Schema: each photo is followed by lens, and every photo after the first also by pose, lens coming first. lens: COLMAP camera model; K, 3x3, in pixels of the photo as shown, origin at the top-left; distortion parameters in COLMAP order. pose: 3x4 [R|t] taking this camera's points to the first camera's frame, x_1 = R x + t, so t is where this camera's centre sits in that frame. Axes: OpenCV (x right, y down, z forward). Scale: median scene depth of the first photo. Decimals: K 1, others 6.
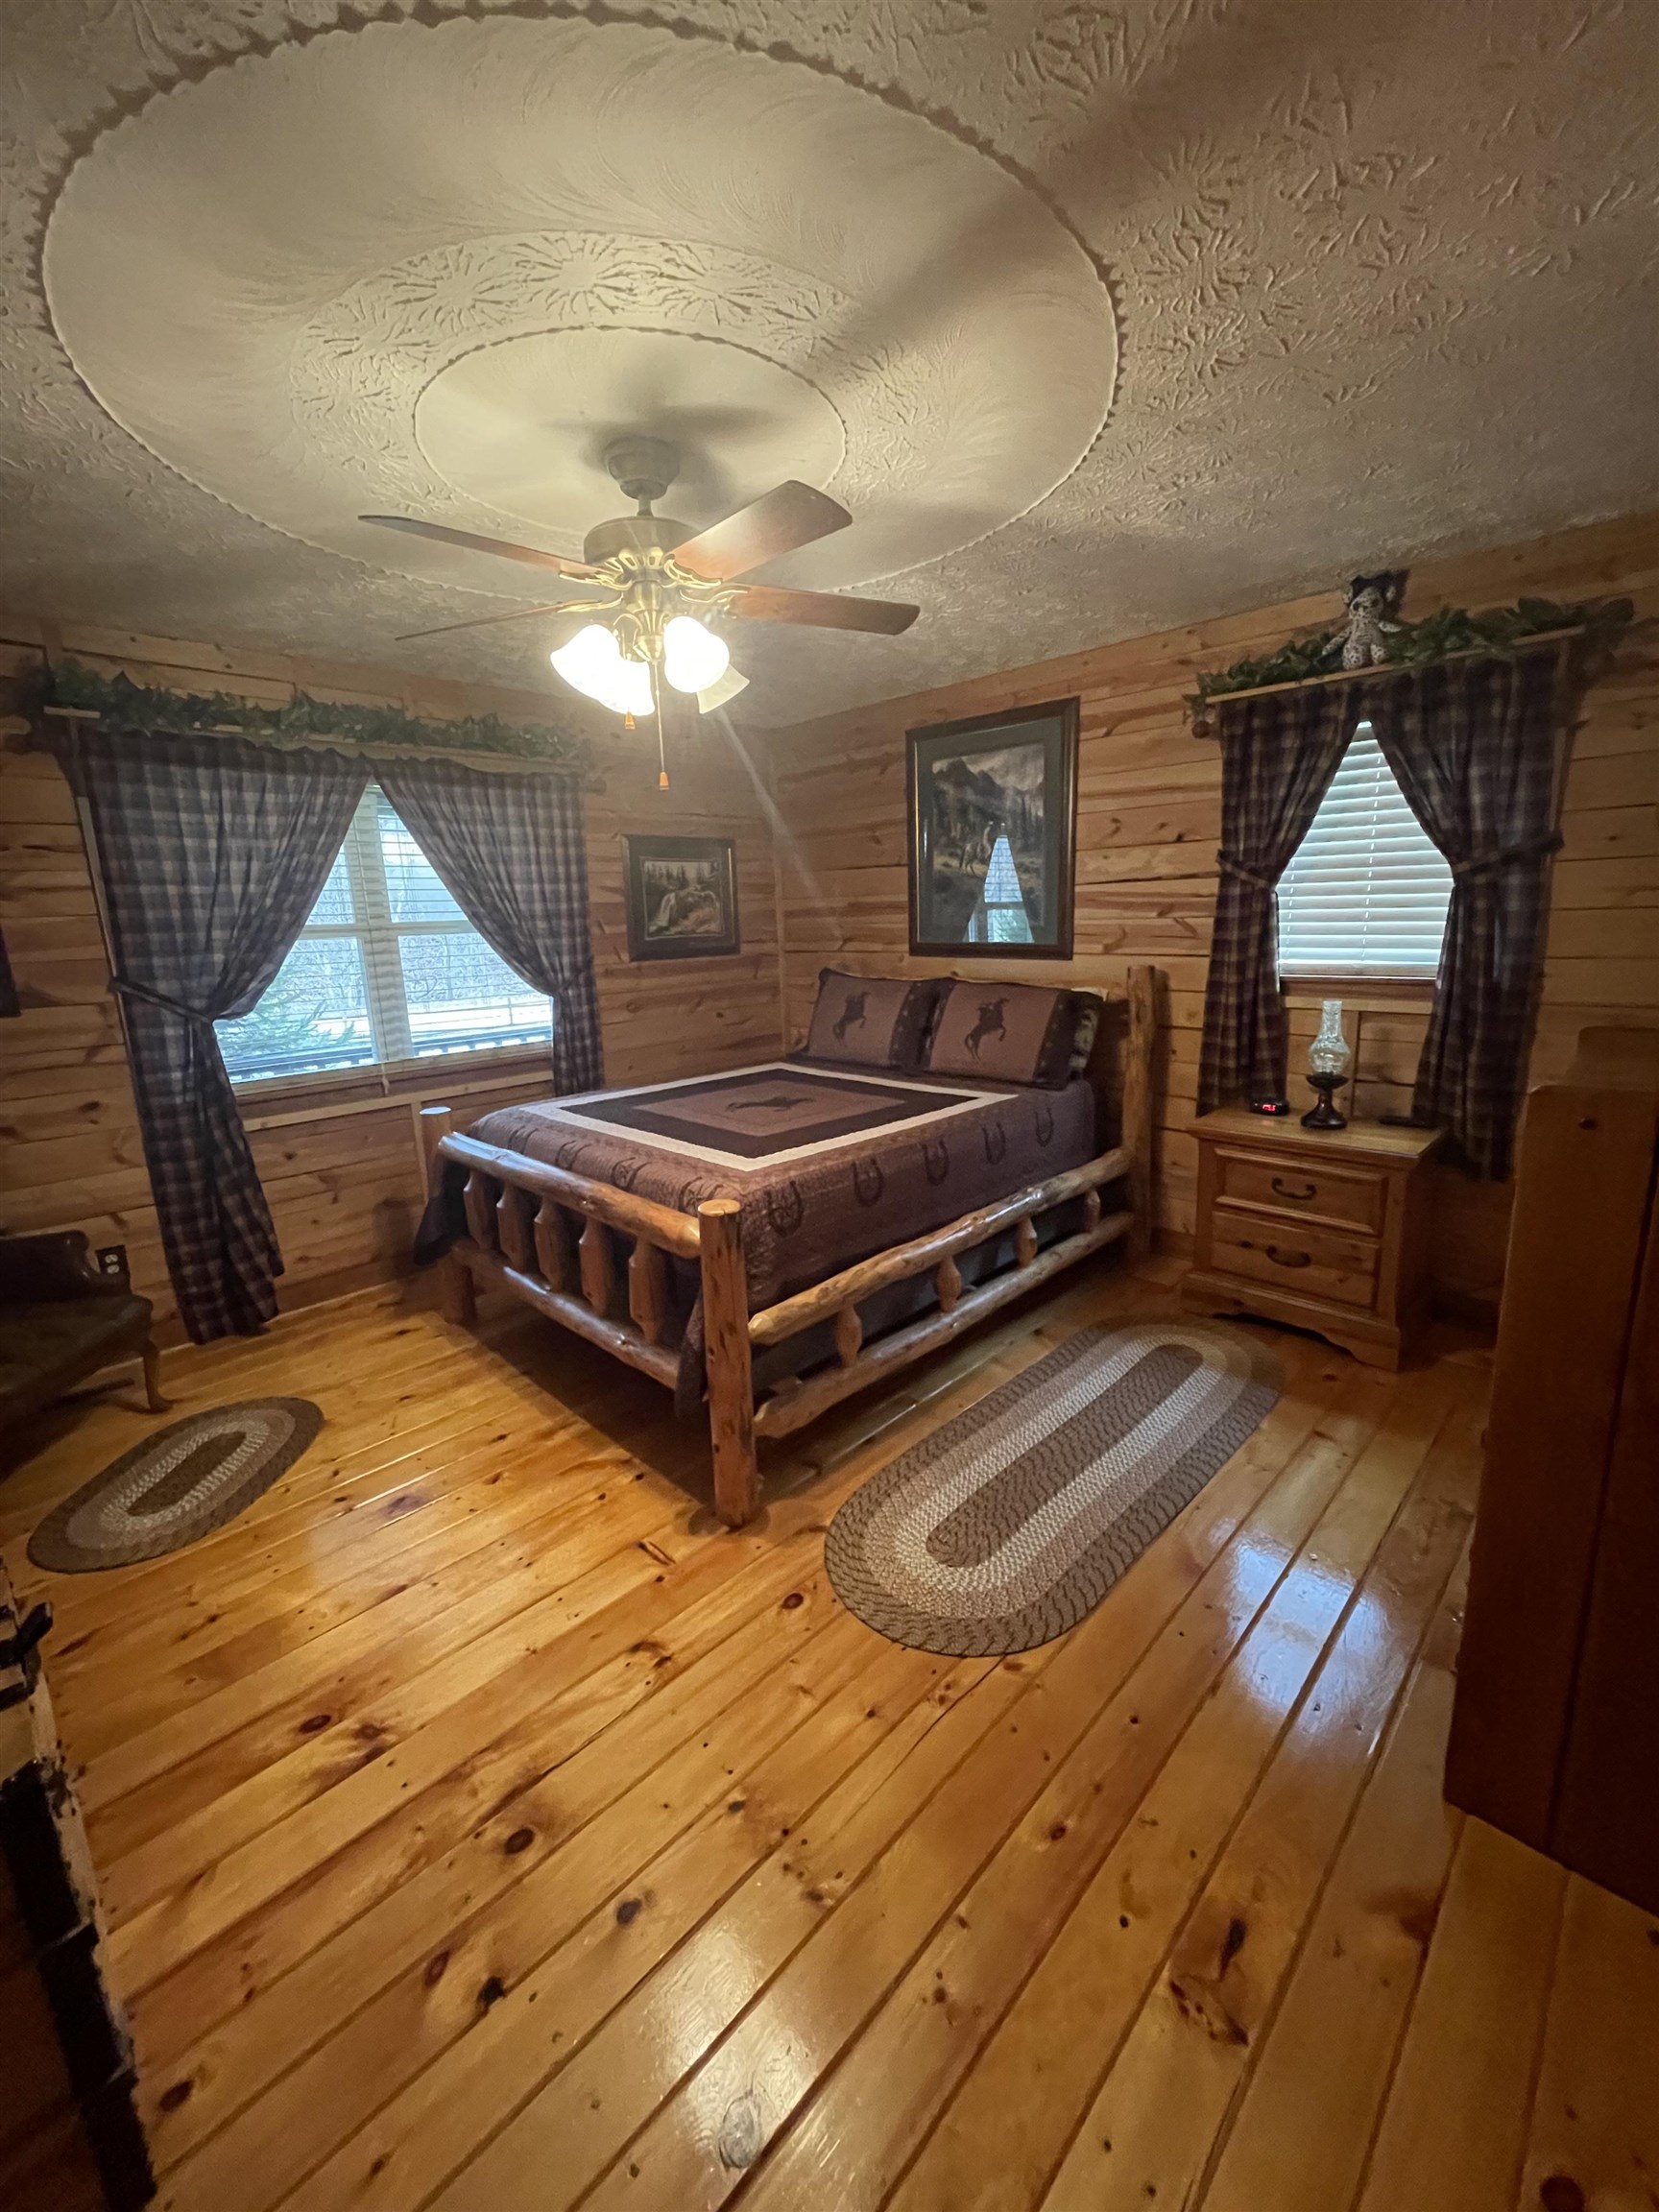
lens RADIAL K [[893.3, 0, 830.5], [0, 893.3, 1105.7], [0, 0, 1]] dist [-0.003729, -0.000191]
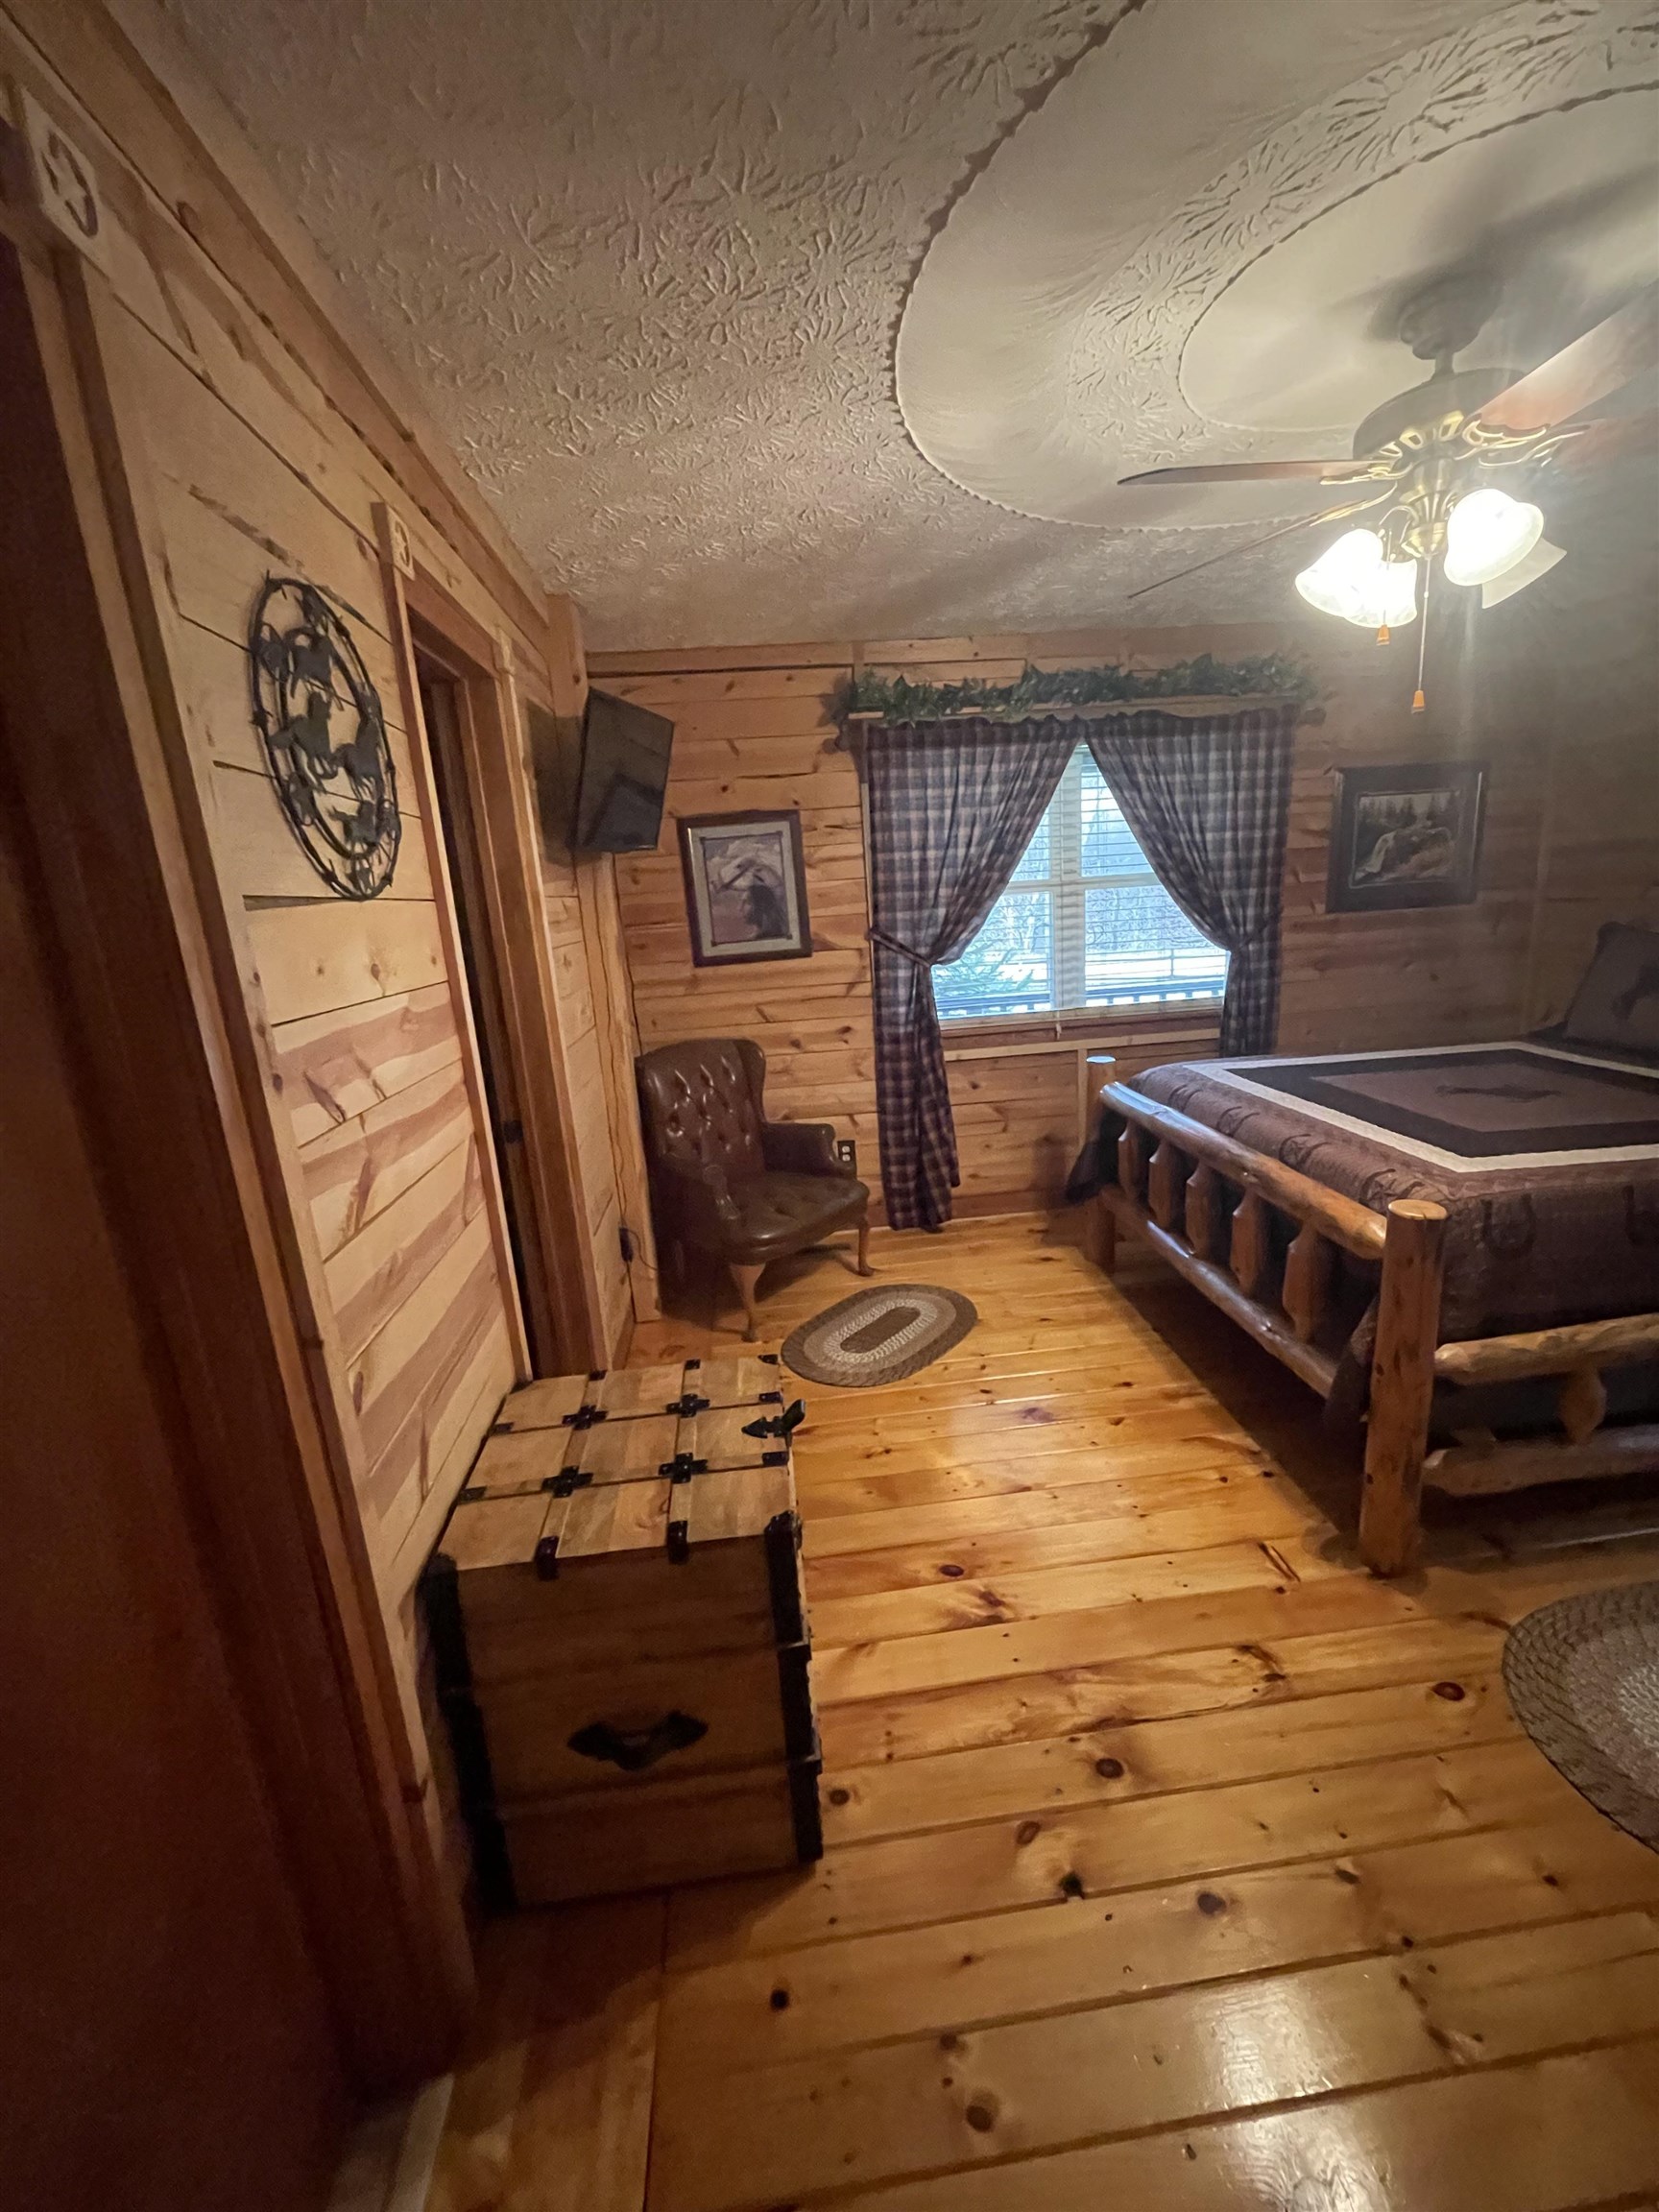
lens RADIAL K [[893.3, 0, 830.5], [0, 893.3, 1105.7], [0, 0, 1]] dist [-0.003729, -0.000191]
pose [[0.764296, 0.132590, -0.631087, -0.022151], [-0.097818, 0.991147, 0.089773, -0.004183], [0.637403, -0.006881, 0.770500, -0.005543]]
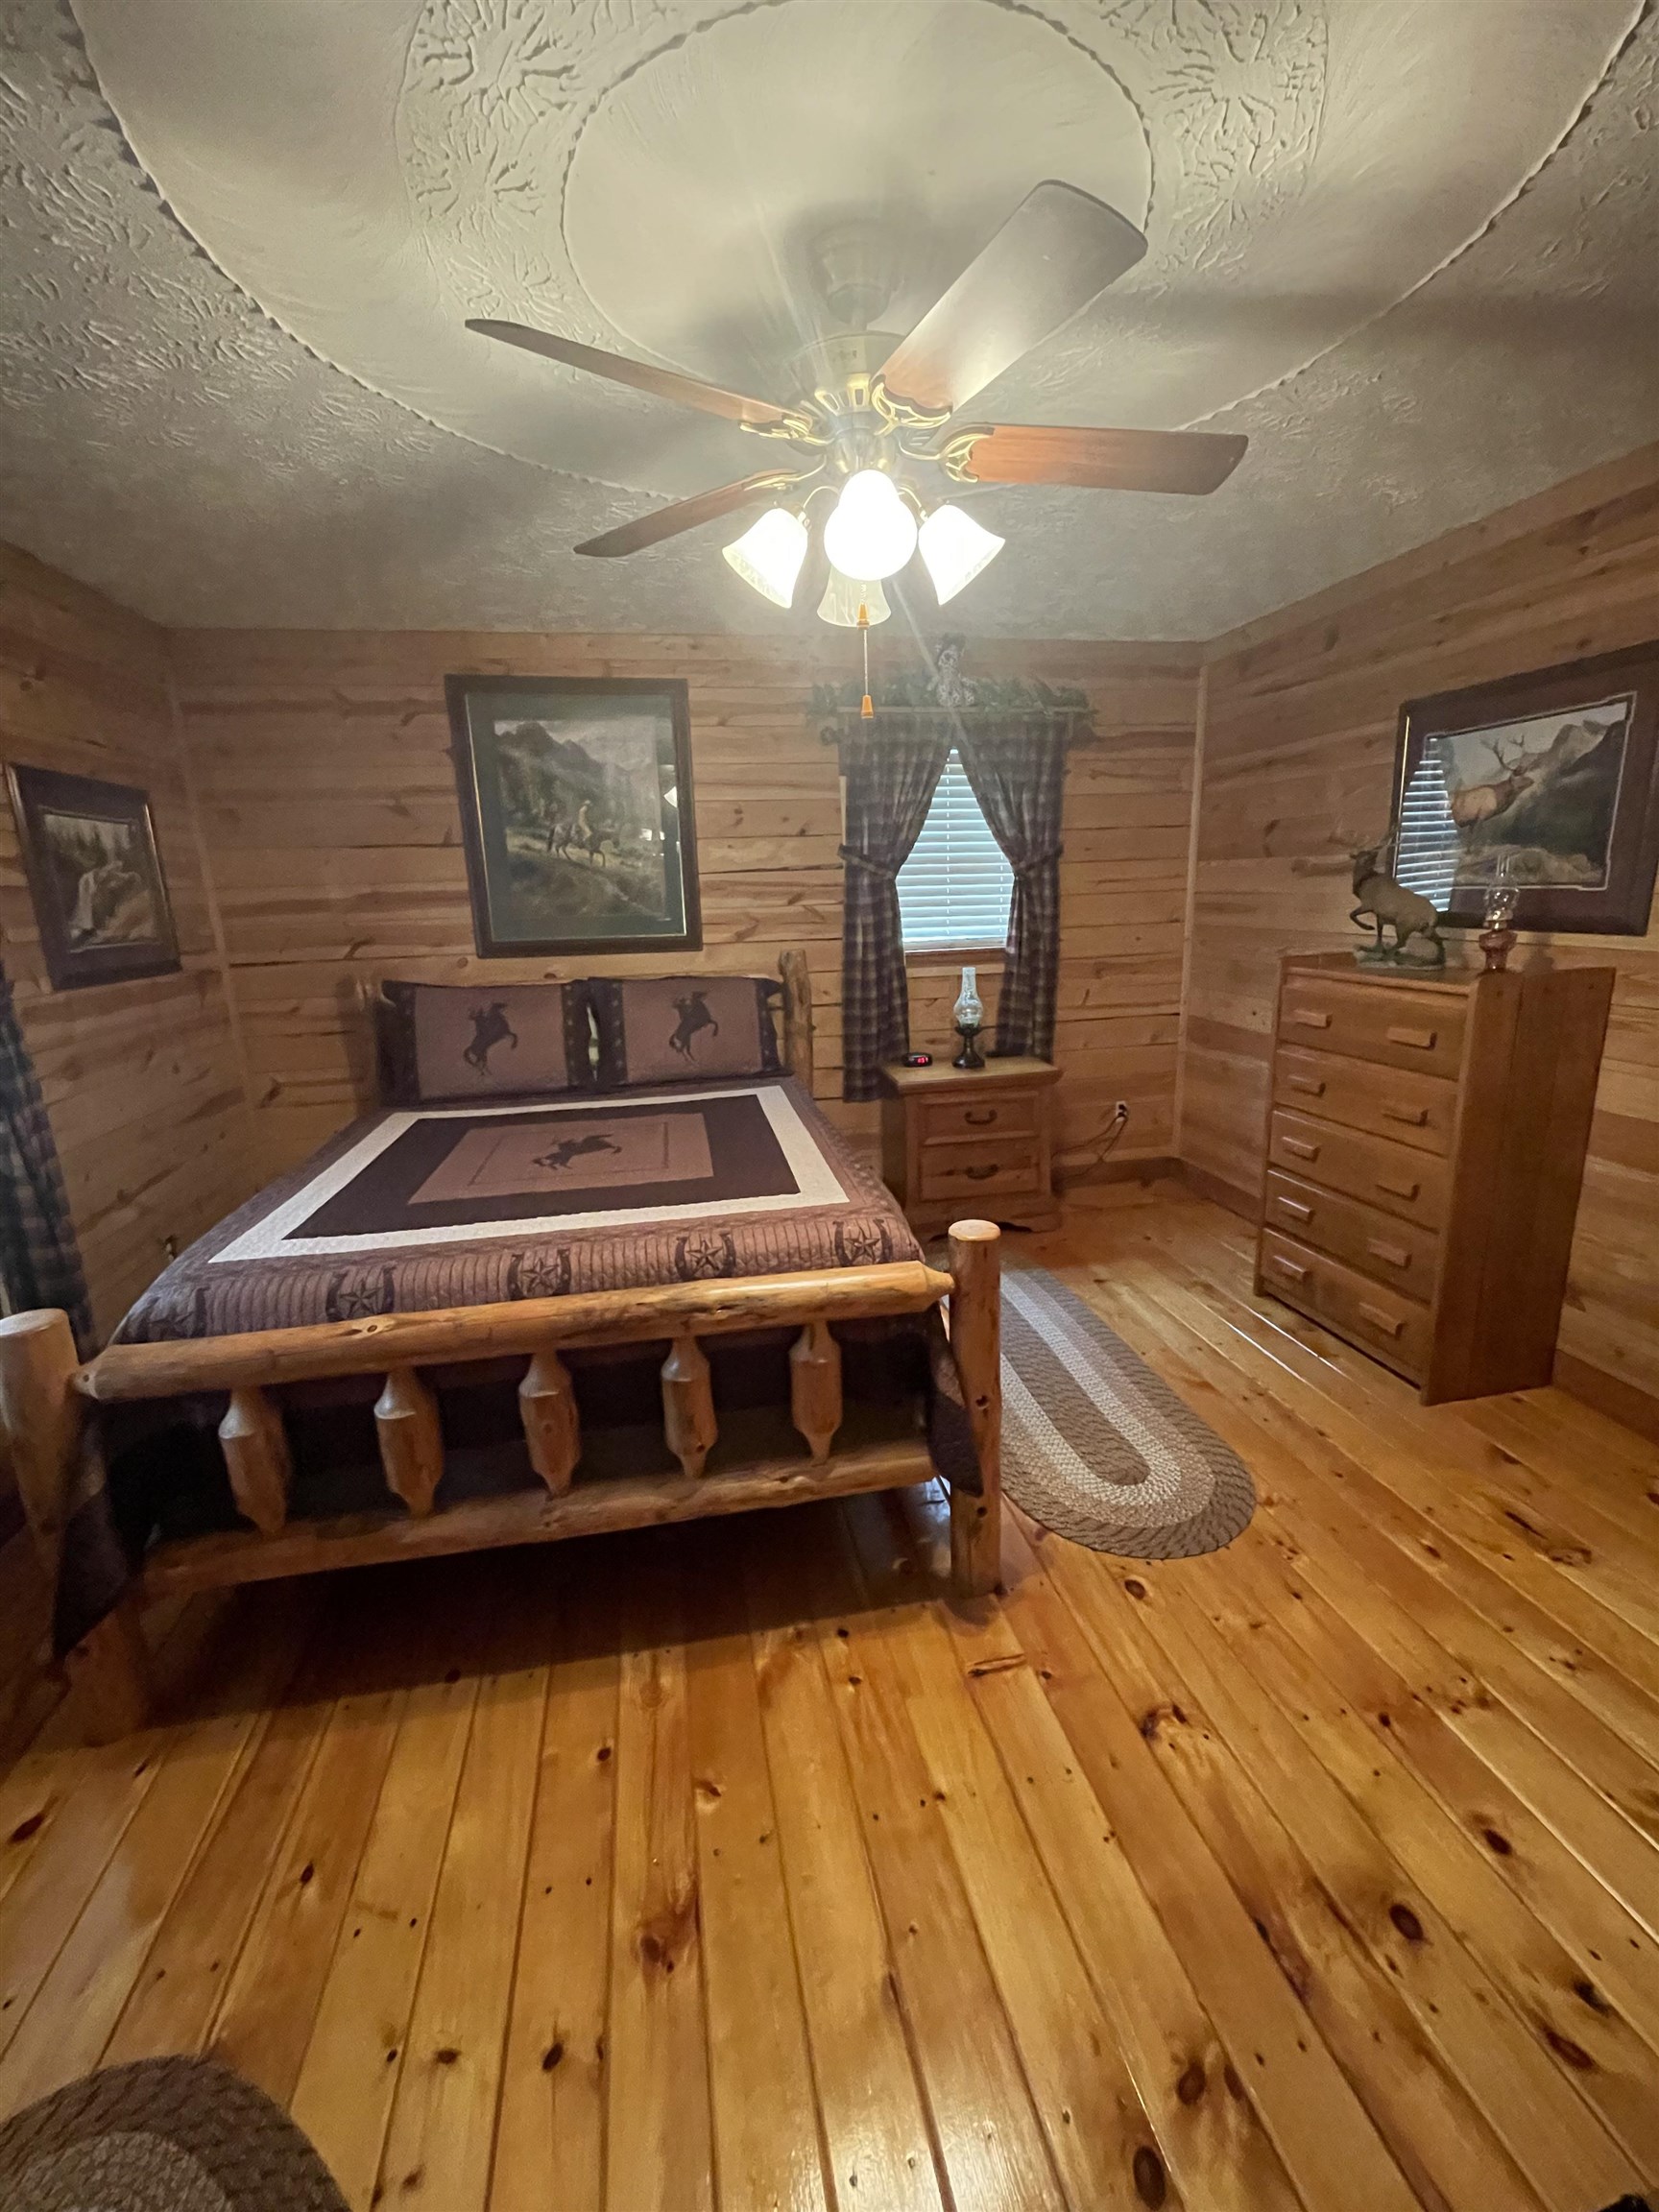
lens RADIAL K [[893.3, 0, 830.5], [0, 893.3, 1105.7], [0, 0, 1]] dist [-0.003729, -0.000191]
pose [[0.566961, -0.180452, 0.803737, -0.638786], [0.187953, 0.978312, 0.087064, -0.075281], [-0.802016, 0.101703, 0.588581, 0.445199]]
